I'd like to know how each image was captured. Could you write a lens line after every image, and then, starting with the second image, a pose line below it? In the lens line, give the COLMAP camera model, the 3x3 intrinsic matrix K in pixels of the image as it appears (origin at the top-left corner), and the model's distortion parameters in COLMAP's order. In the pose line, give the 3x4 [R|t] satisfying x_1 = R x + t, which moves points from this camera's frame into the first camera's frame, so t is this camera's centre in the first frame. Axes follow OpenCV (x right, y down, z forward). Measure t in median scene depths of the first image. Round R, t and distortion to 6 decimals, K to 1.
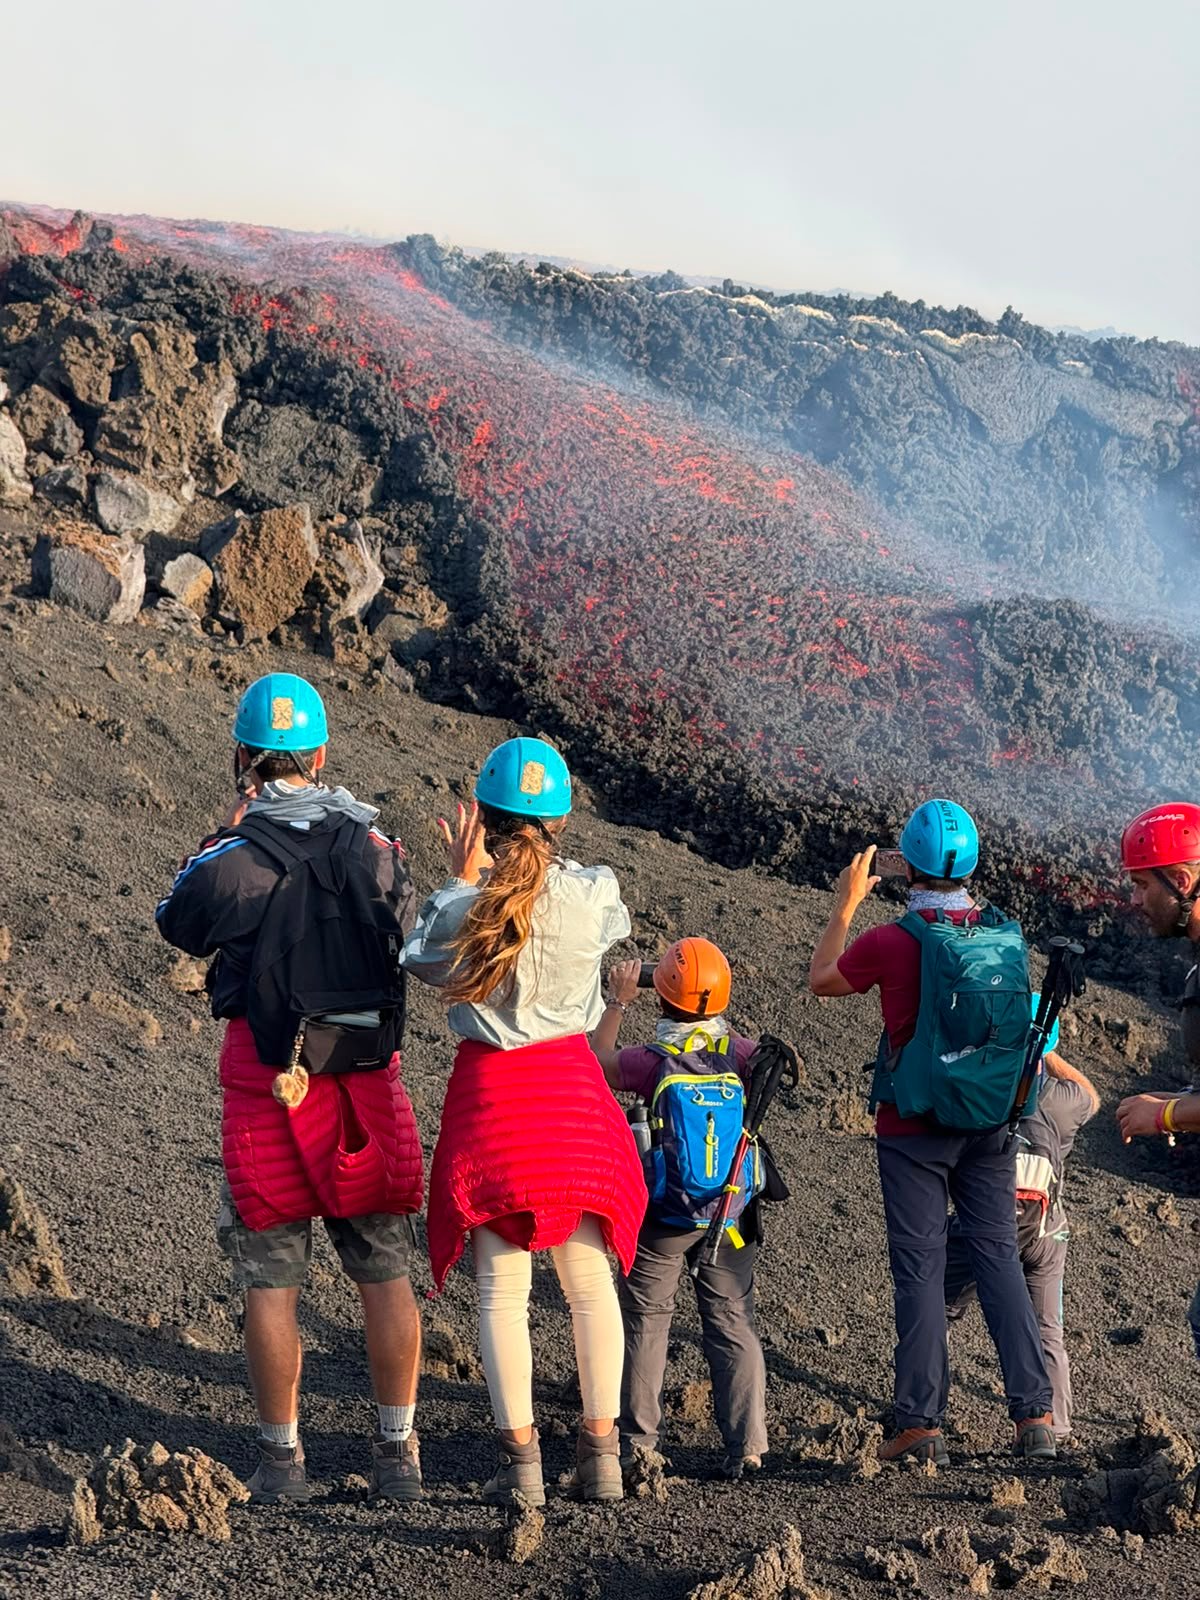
lens RADIAL K [[5636.9, 0, 600.0], [0, 5636.9, 800.0], [0, 0, 1]] dist [0.183453, 0.087242]
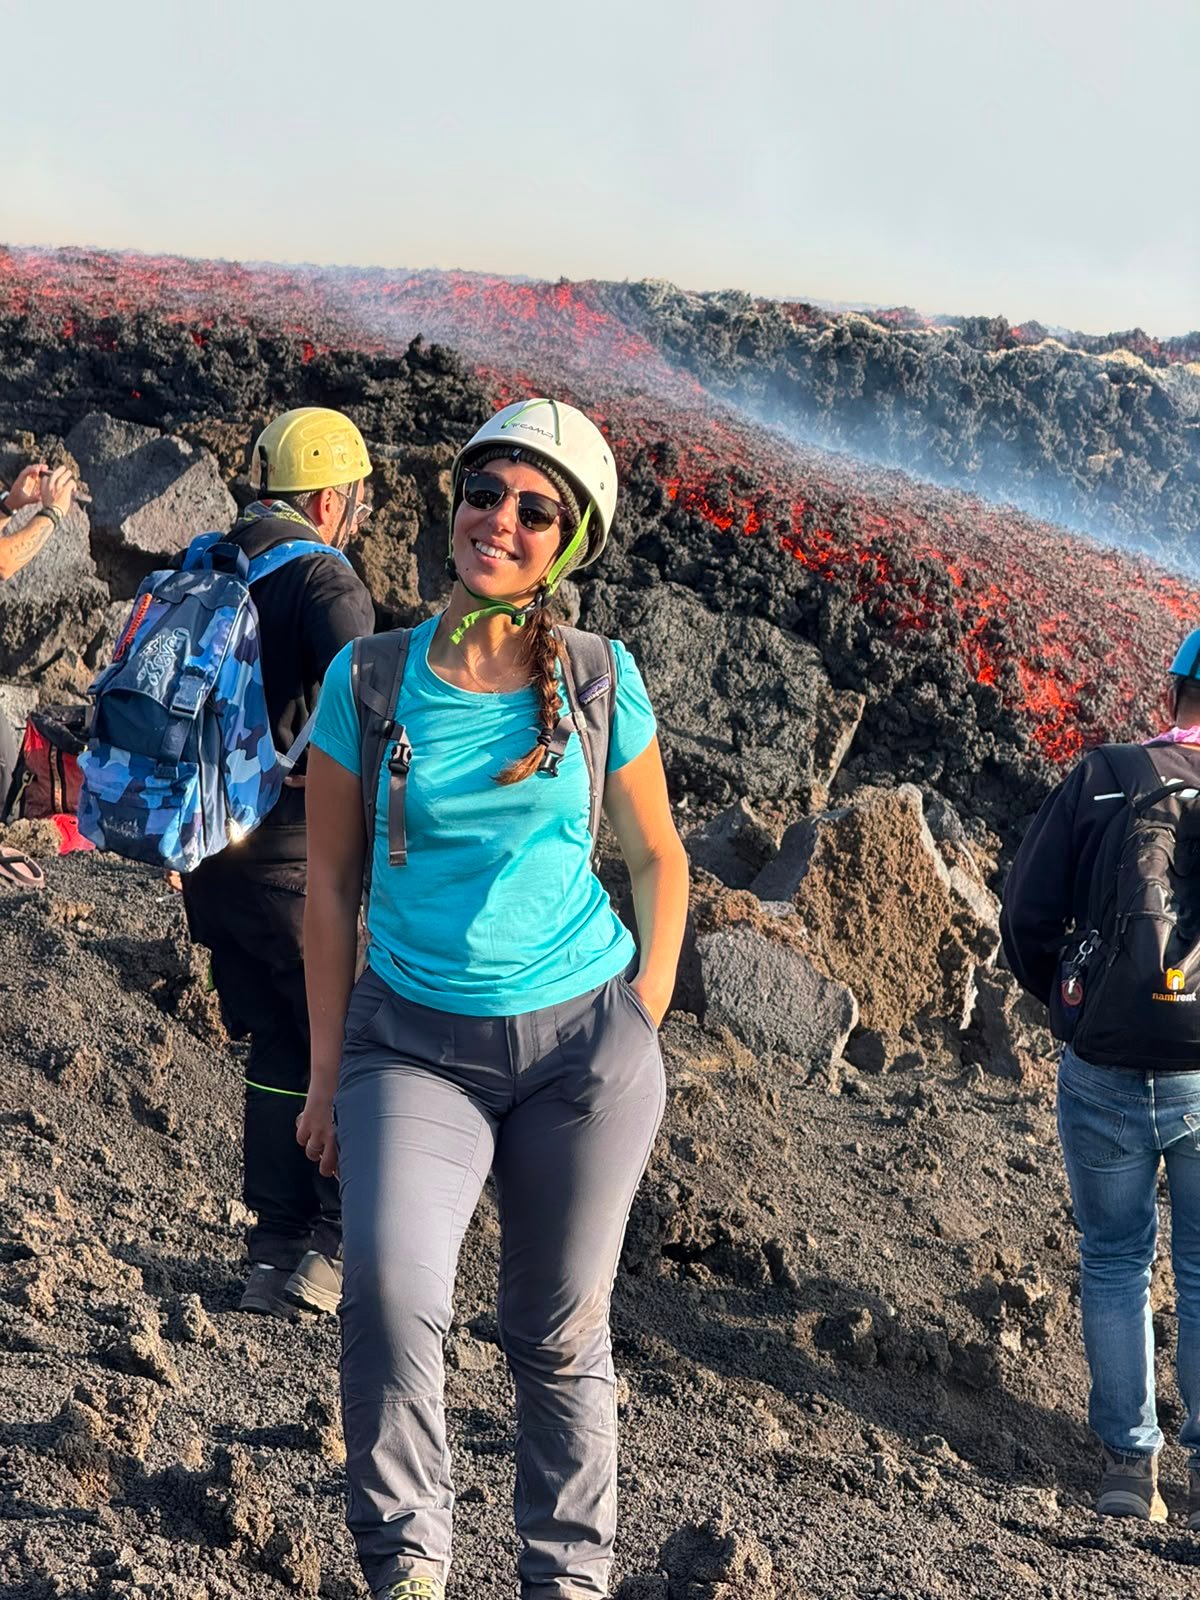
lens RADIAL K [[5636.9, 0, 600.0], [0, 5636.9, 800.0], [0, 0, 1]] dist [0.183453, 0.087242]
pose [[0.950111, -0.055846, 0.306873, -0.235947], [0.053437, 0.998439, 0.016255, -0.059396], [-0.307301, 0.000954, 0.951612, 0.484157]]
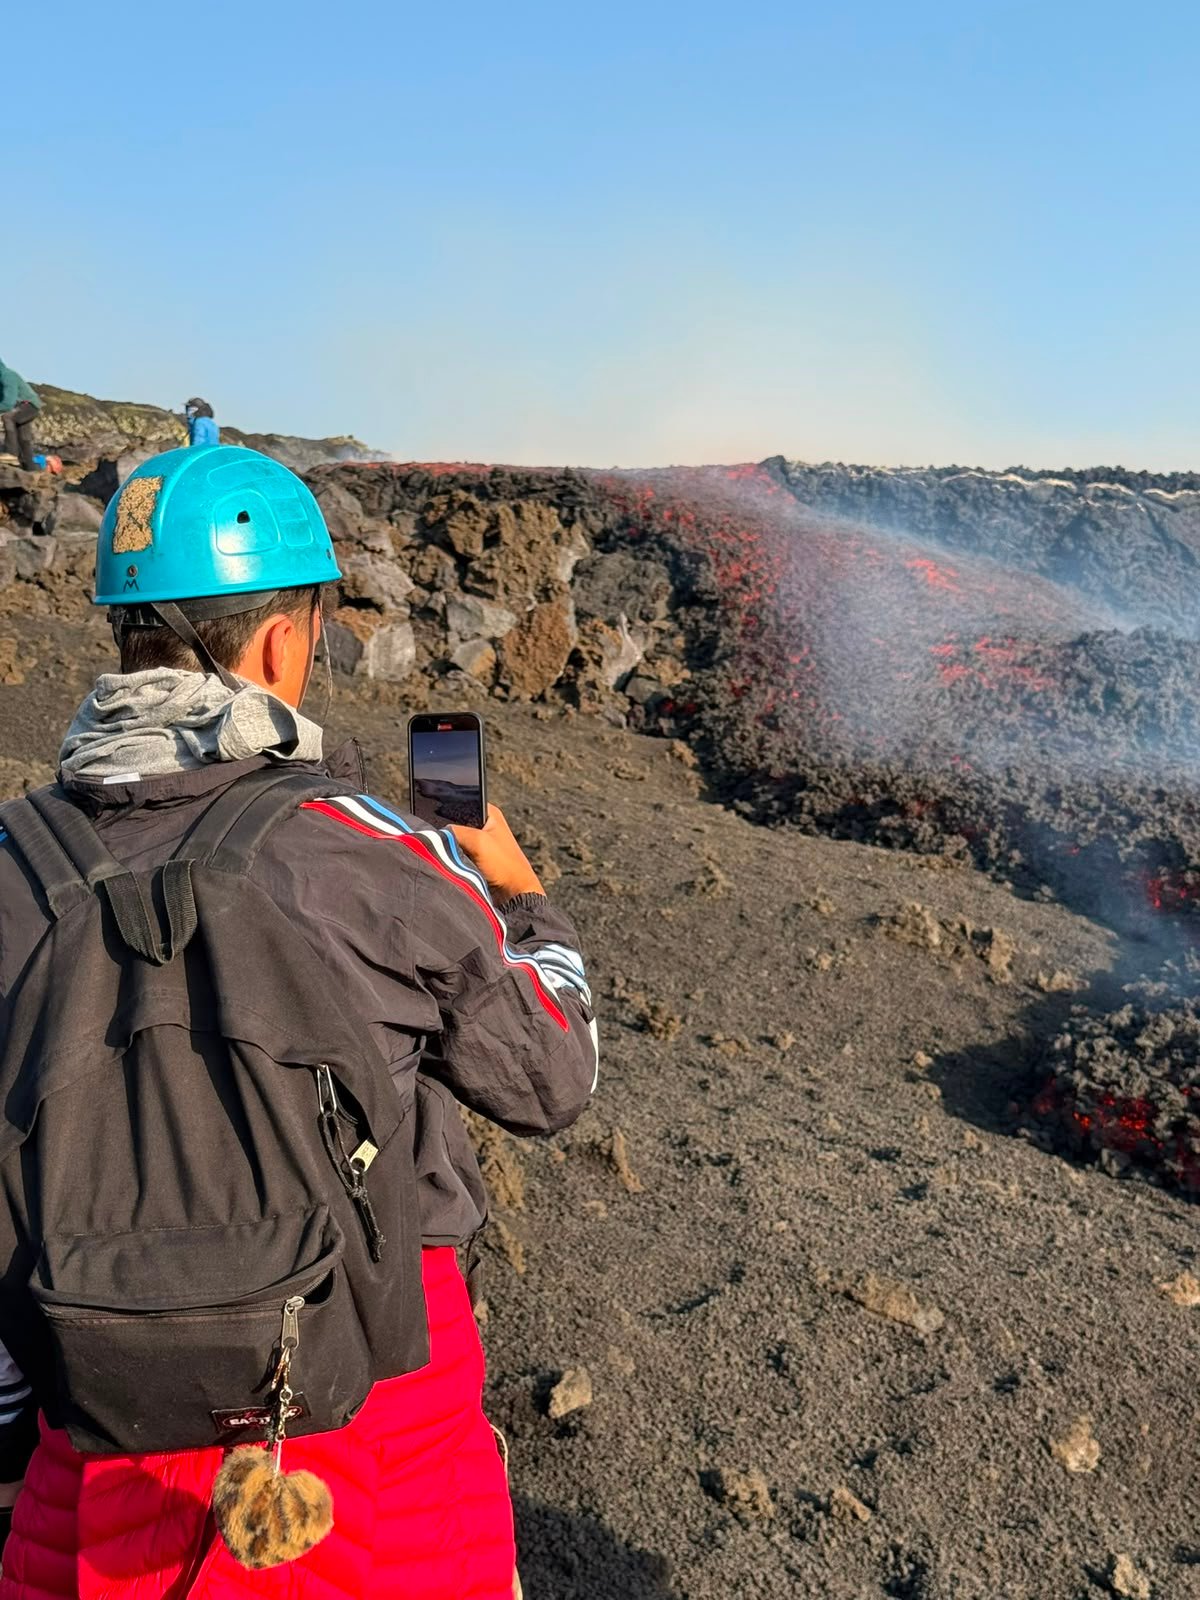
lens RADIAL K [[2240.8, 0, 578.3], [0, 2240.8, 778.5], [0, 0, 1]] dist [0.150271, -0.013810]
pose [[0.936971, -0.053109, -0.345346, 0.126807], [0.023070, 0.995627, -0.090522, 0.036930], [0.348644, 0.076850, 0.934099, 0.489322]]
